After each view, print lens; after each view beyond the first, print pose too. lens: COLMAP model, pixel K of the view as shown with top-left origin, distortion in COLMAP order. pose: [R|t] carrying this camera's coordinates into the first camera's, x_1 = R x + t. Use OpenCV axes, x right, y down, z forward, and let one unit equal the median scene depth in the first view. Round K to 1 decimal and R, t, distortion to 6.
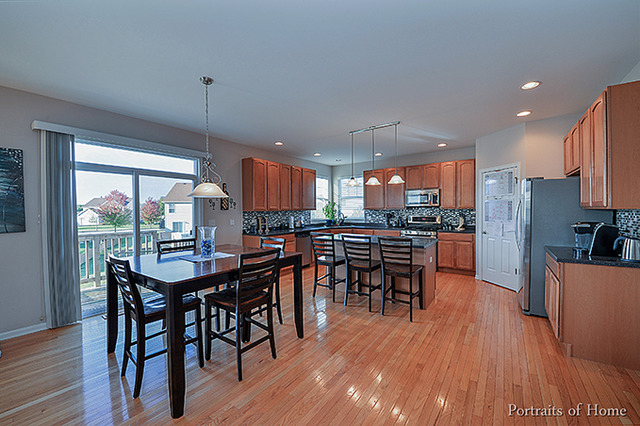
lens RADIAL K [[263.7, 0, 313.6], [0, 263.7, 214.1], [0, 0, 1]] dist [0.000361, -0.000143]
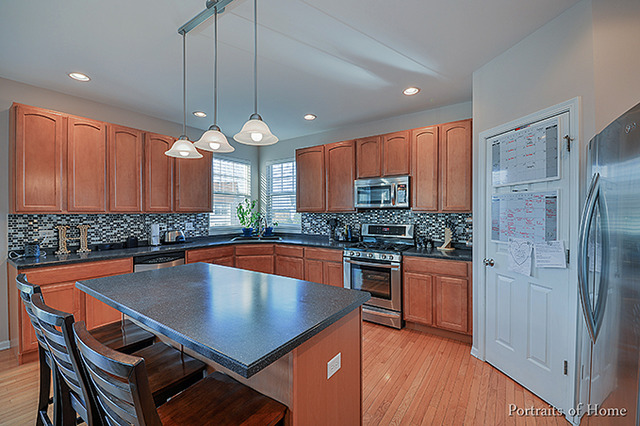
lens RADIAL K [[263.7, 0, 326.4], [0, 263.7, 213.8], [0, 0, 1]] dist [0.000361, -0.000143]
pose [[0.999554, 0.007664, 0.028875, 0.291069], [-0.007341, 0.999909, -0.011290, -0.009465], [-0.028959, 0.011073, 0.999519, 0.457811]]
